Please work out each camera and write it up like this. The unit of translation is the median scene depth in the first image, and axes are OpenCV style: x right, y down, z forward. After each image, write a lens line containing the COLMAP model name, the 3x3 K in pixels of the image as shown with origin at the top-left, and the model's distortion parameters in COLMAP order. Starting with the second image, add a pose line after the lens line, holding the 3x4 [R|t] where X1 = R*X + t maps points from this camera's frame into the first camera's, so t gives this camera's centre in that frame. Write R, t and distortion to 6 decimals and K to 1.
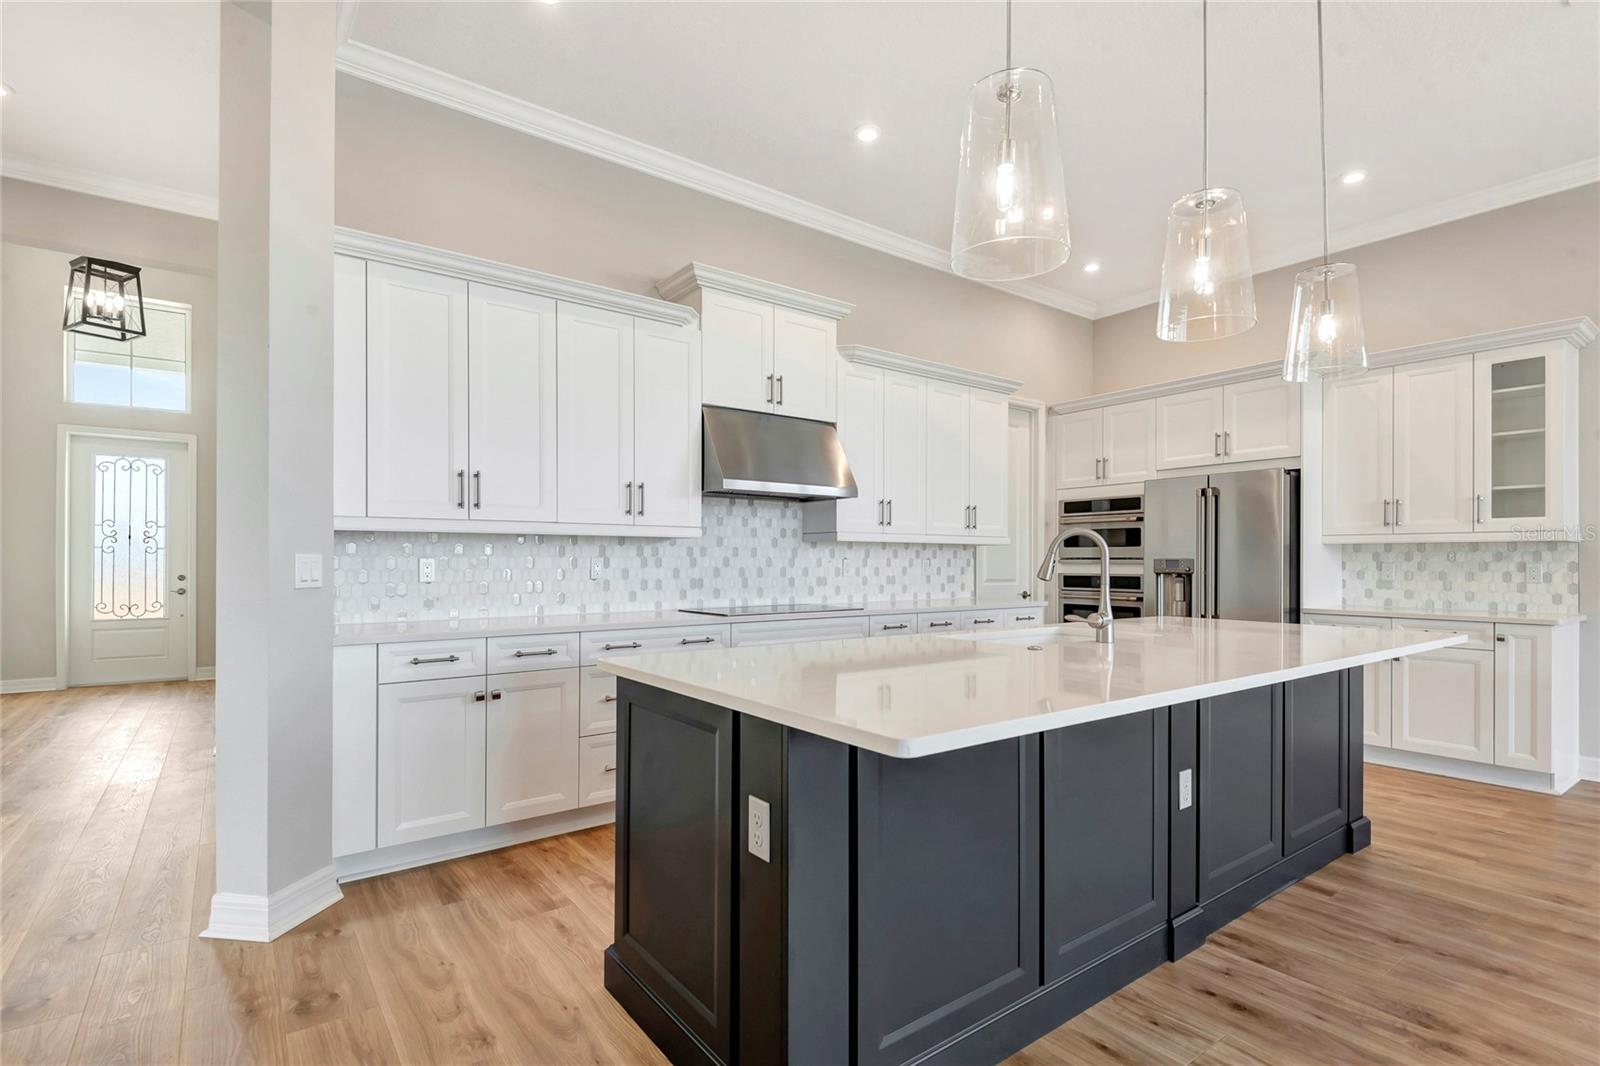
lens RADIAL K [[756.9, 0, 795.2], [0, 756.9, 562.8], [0, 0, 1]] dist [0.014779, -0.011827]
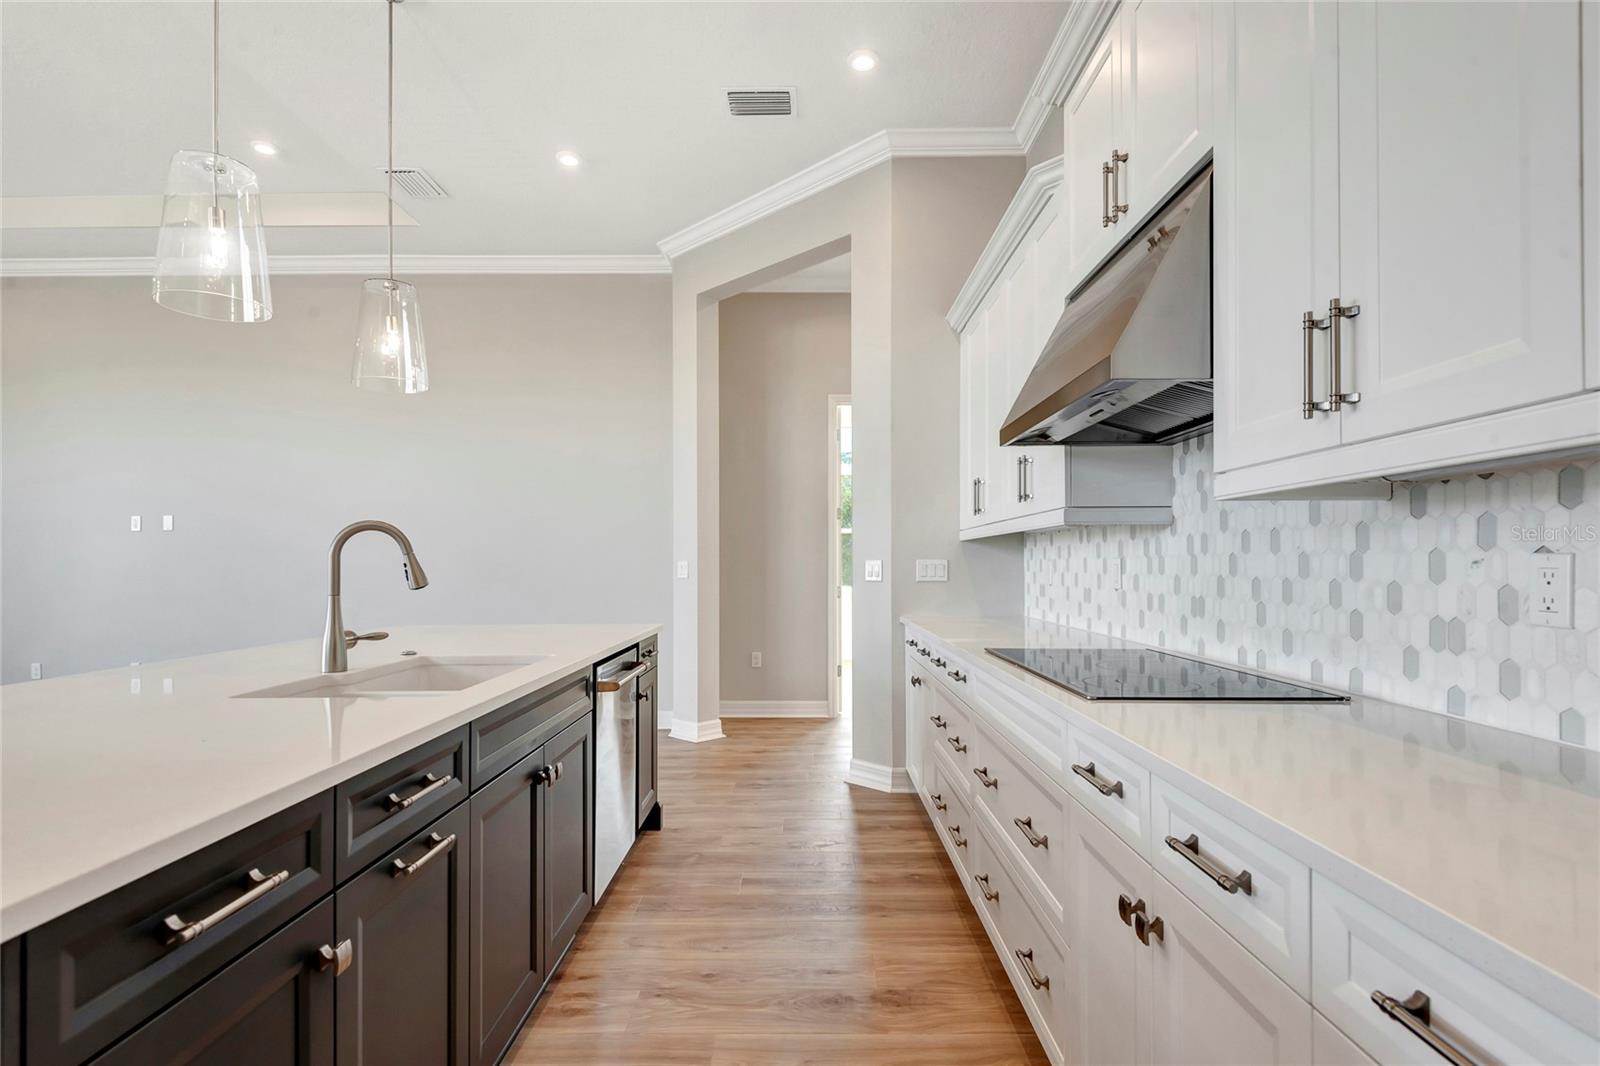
lens RADIAL K [[801.3, 0, 798.2], [0, 801.3, 558.9], [0, 0, 1]] dist [0.022336, -0.017588]
pose [[-0.602090, -0.004723, -0.798414, 0.448992], [0.001147, 0.999976, -0.006781, -0.001384], [0.798428, -0.004998, -0.602070, 1.073039]]
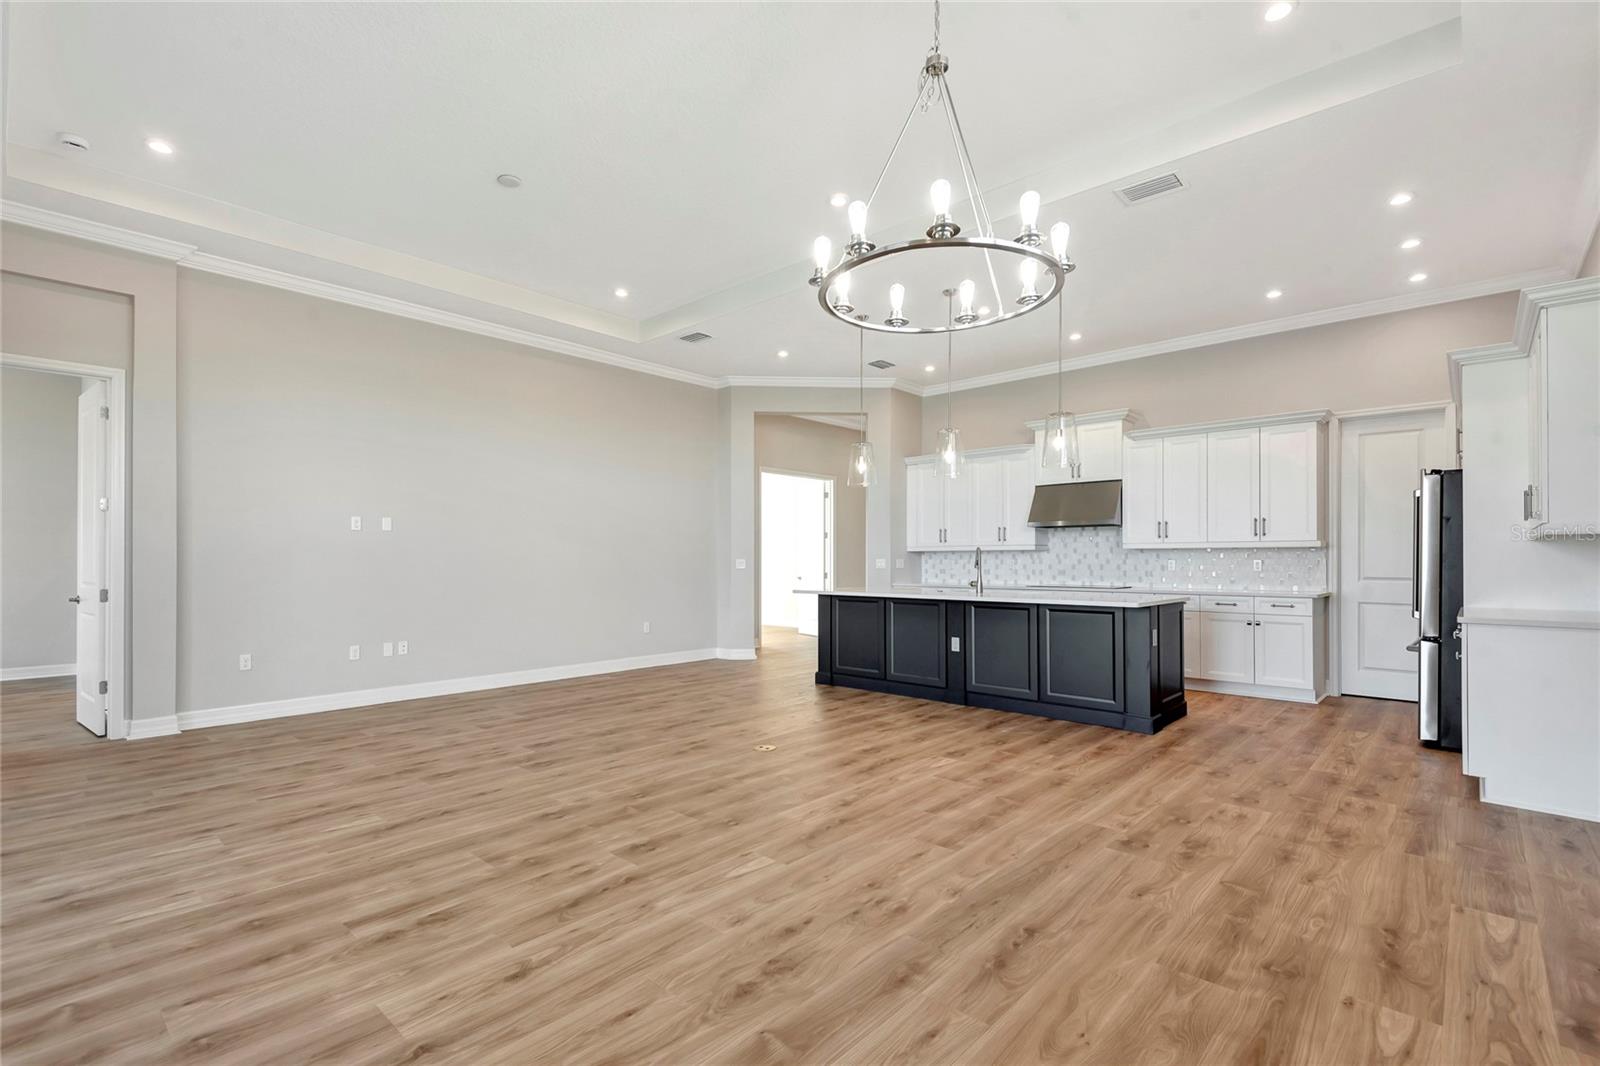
lens RADIAL K [[732.7, 0, 792.4], [0, 732.7, 550.5], [0, 0, 1]] dist [0.018369, -0.005903]
pose [[0.186142, -0.016180, -0.982390, 1.543481], [-0.000915, 0.999861, -0.016641, 0.002942], [0.982522, 0.003996, 0.186101, -0.032548]]
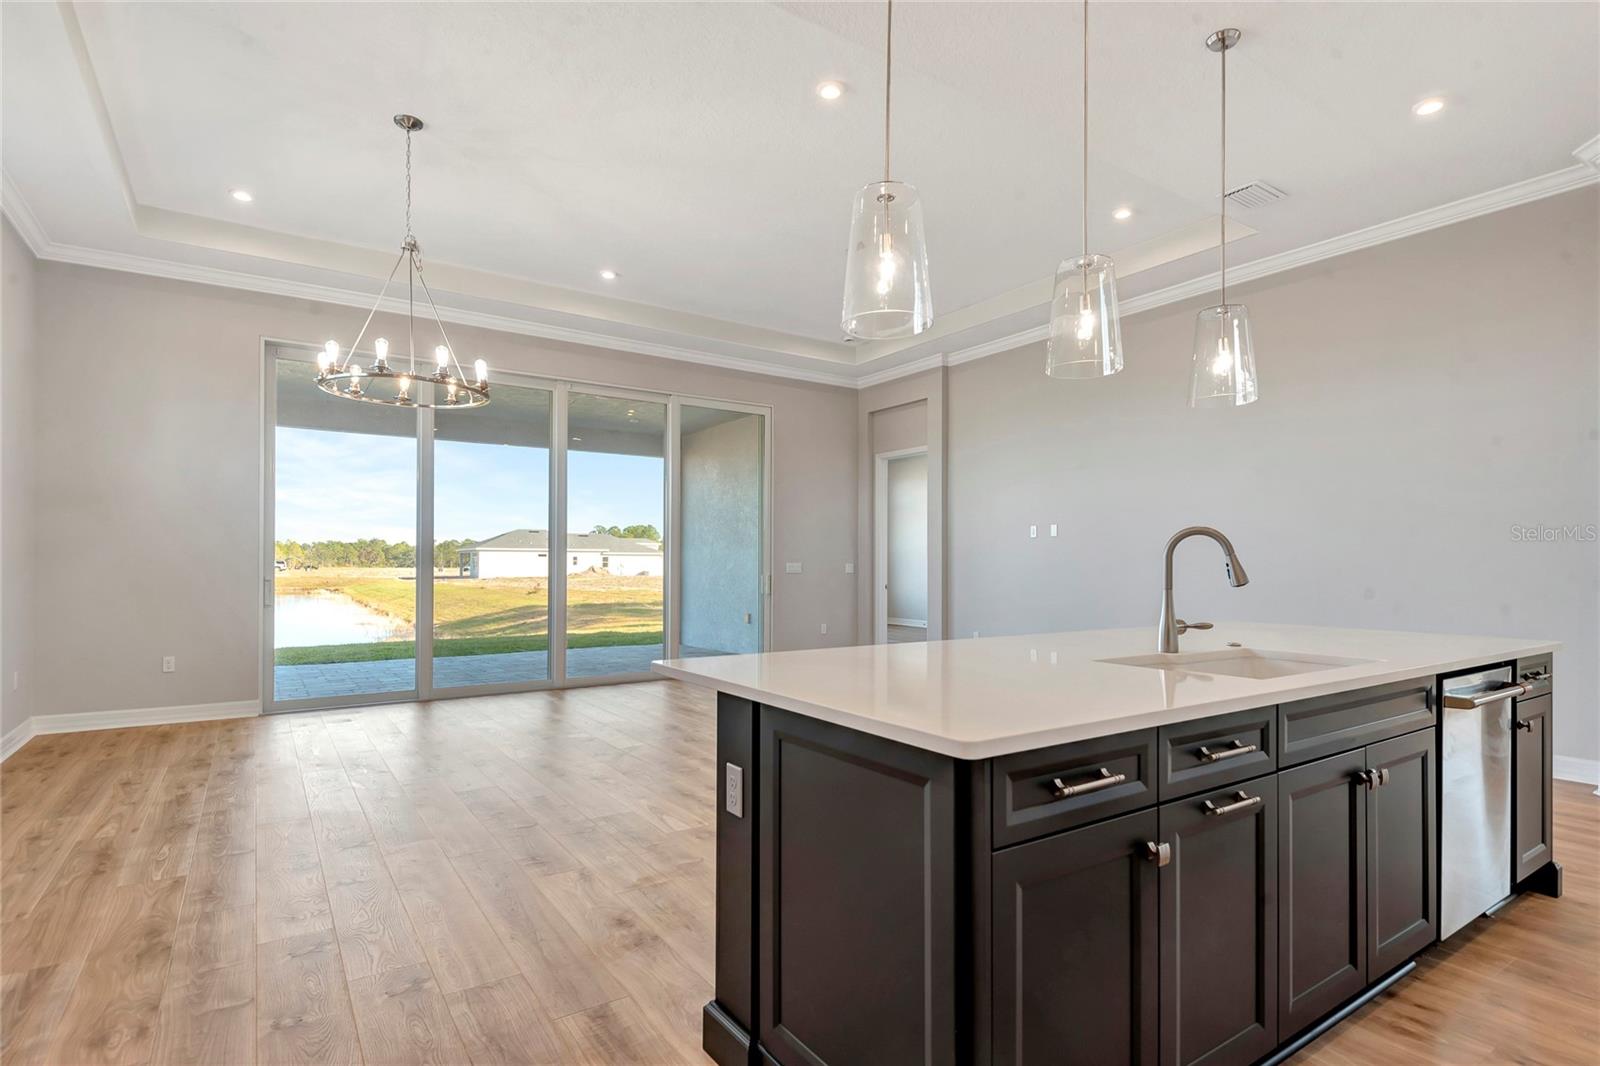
lens RADIAL K [[801.3, 0, 803.1], [0, 801.3, 551.8], [0, 0, 1]] dist [0.022336, -0.017588]
pose [[-0.999133, -0.007182, 0.041009, 0.471461], [-0.007715, 0.999888, -0.012850, -0.000909], [-0.040912, -0.013156, -0.999076, 1.154211]]
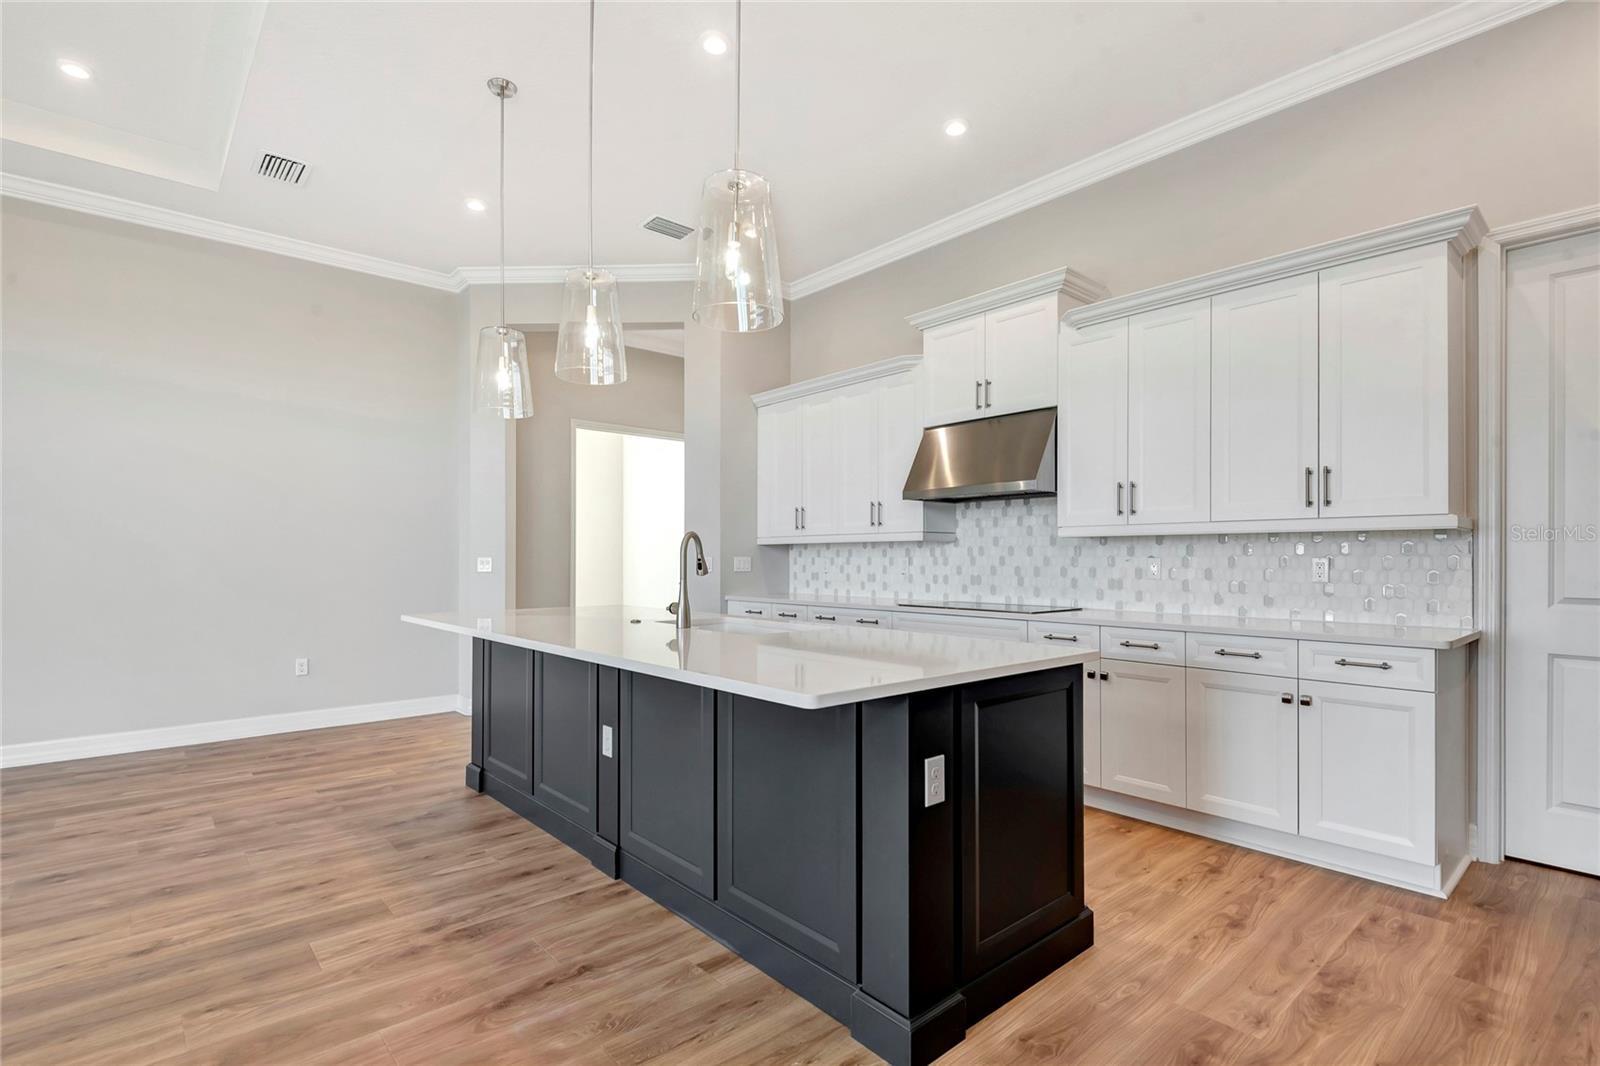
lens RADIAL K [[756.9, 0, 804.0], [0, 756.9, 550.9], [0, 0, 1]] dist [0.014779, -0.011827]
pose [[0.090229, -0.013763, -0.995826, 0.924252], [-0.003704, 0.999893, -0.014155, 0.001015], [0.995914, 0.004966, 0.090168, 0.624910]]
